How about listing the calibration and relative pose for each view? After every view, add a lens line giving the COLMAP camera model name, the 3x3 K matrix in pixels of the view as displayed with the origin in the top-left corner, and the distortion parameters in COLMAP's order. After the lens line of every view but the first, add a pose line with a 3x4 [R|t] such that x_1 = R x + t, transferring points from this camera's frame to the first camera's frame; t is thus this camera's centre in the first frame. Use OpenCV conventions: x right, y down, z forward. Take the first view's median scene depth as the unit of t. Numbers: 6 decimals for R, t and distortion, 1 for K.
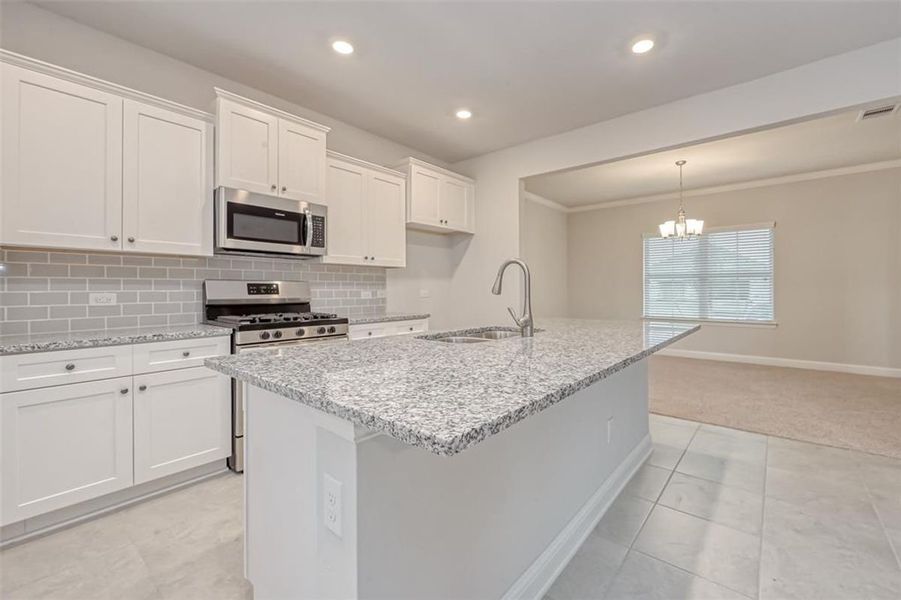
lens RADIAL K [[380.7, 0, 479.9], [0, 380.7, 288.3], [0, 0, 1]] dist [-0.001966, -0.000409]
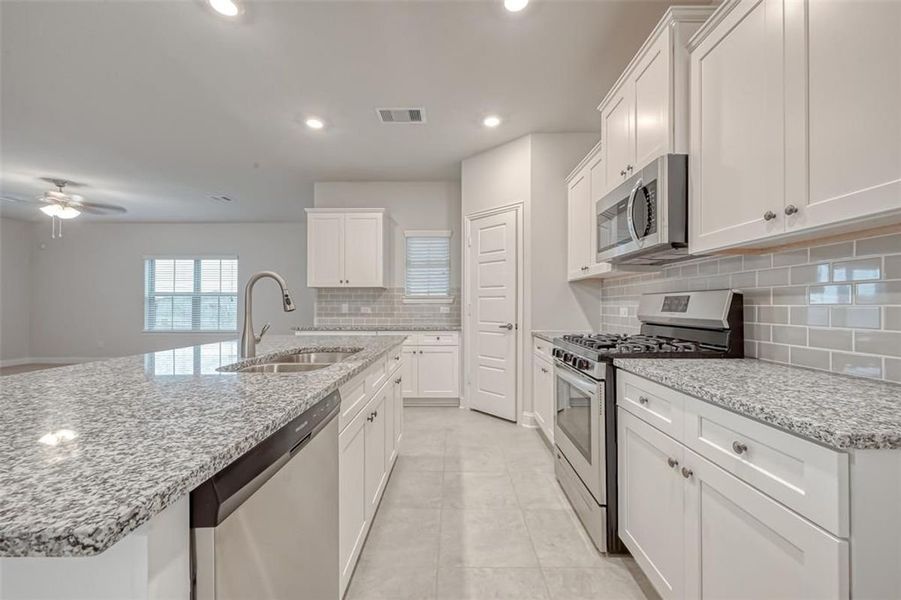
lens RADIAL K [[358.6, 0, 454.1], [0, 358.6, 303.5], [0, 0, 1]] dist [0.006032, 0.000275]
pose [[-0.790061, 0.000590, -0.613028, 0.198917], [0.004569, 0.999977, -0.004927, 0.002614], [0.613011, -0.006693, -0.790046, 1.485122]]
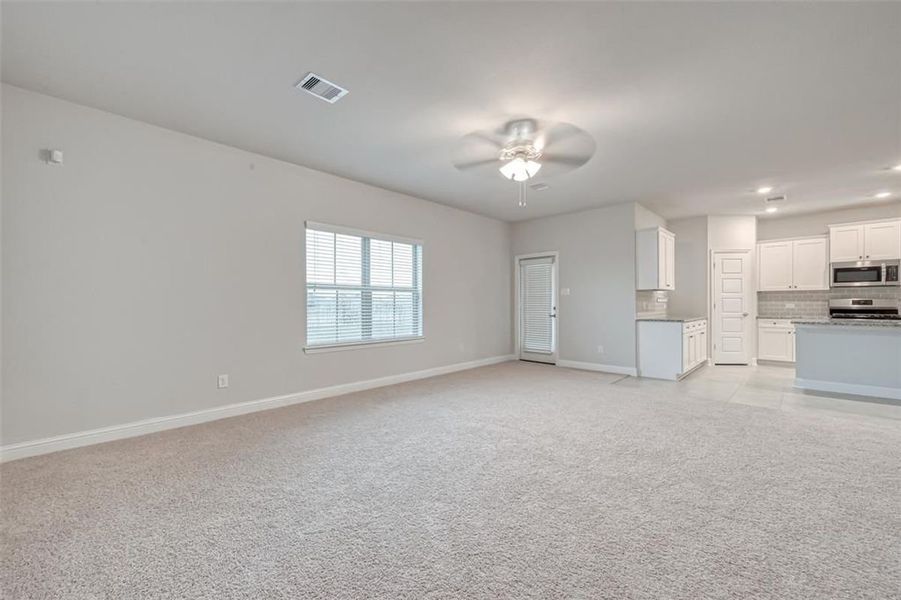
lens RADIAL K [[358.6, 0, 454.1], [0, 358.6, 303.5], [0, 0, 1]] dist [0.006032, 0.000275]
pose [[-0.085869, 0.001857, -0.996305, 1.950416], [0.005585, 0.999983, 0.001383, -0.008683], [0.996291, -0.005445, -0.085877, -1.317949]]
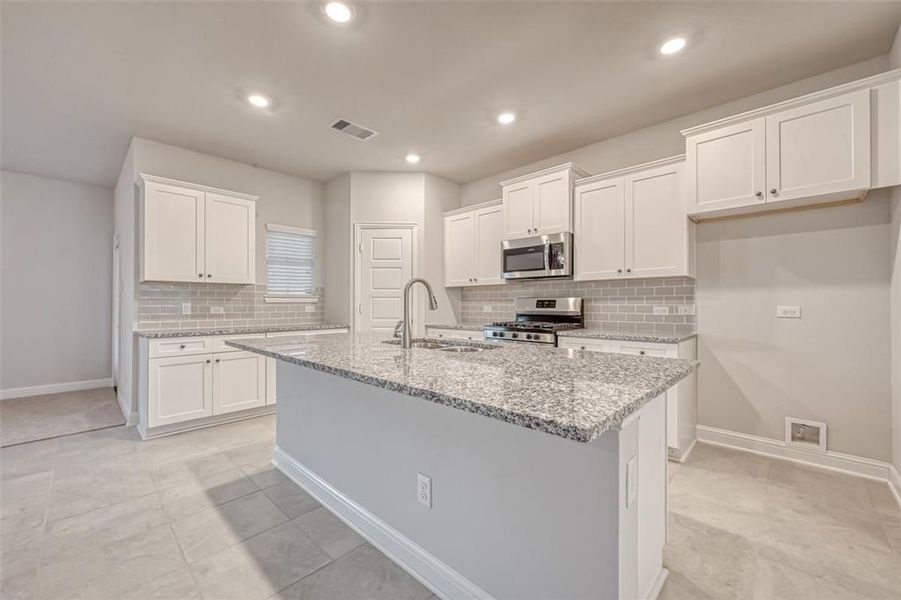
lens RADIAL K [[358.6, 0, 454.1], [0, 358.6, 303.5], [0, 0, 1]] dist [0.006032, 0.000275]
pose [[-0.091612, 0.000073, -0.995795, 0.862519], [0.003494, 0.999994, -0.000249, -0.000399], [0.995789, -0.003502, -0.091612, 0.918097]]
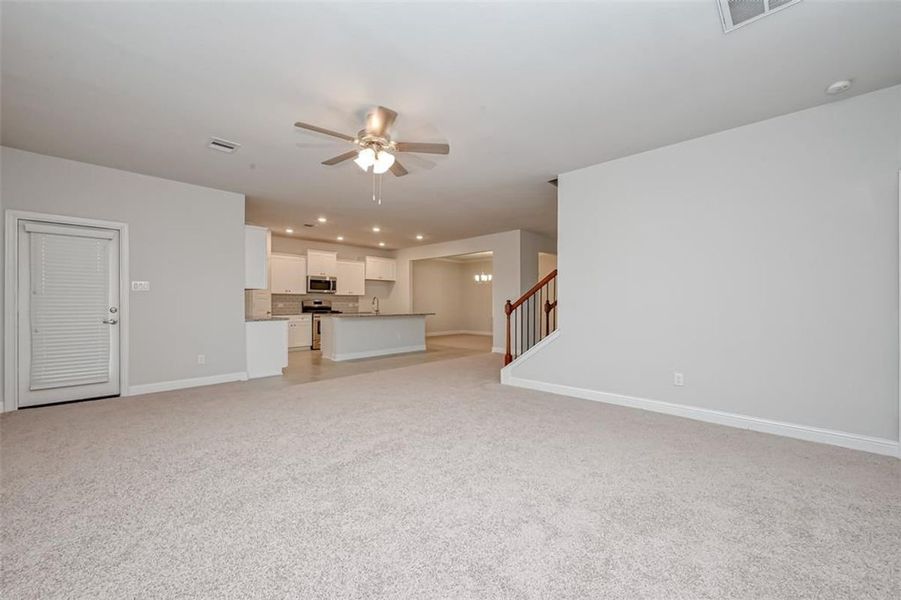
lens RADIAL K [[358.6, 0, 454.1], [0, 358.6, 303.5], [0, 0, 1]] dist [0.006032, 0.000275]
pose [[0.995869, 0.005448, -0.090635, 1.049883], [-0.005142, 0.999980, 0.003606, -0.012360], [0.090653, -0.003125, 0.995878, -2.348726]]
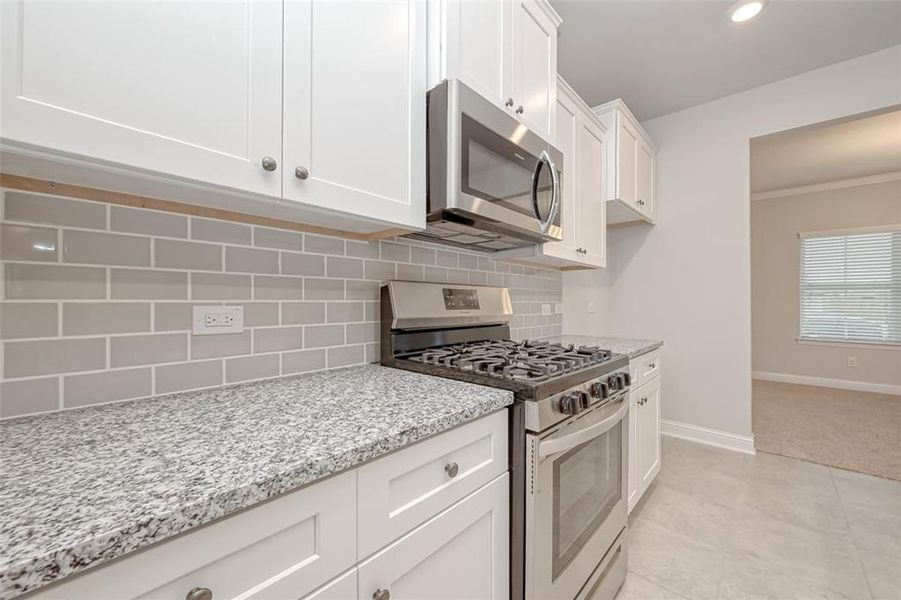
lens RADIAL K [[358.6, 0, 454.1], [0, 358.6, 303.5], [0, 0, 1]] dist [0.006032, 0.000275]
pose [[0.997558, 0.006099, -0.069583, -0.629100], [-0.005672, 0.999964, 0.006332, 0.005431], [0.069619, -0.005922, 0.997556, 0.544586]]
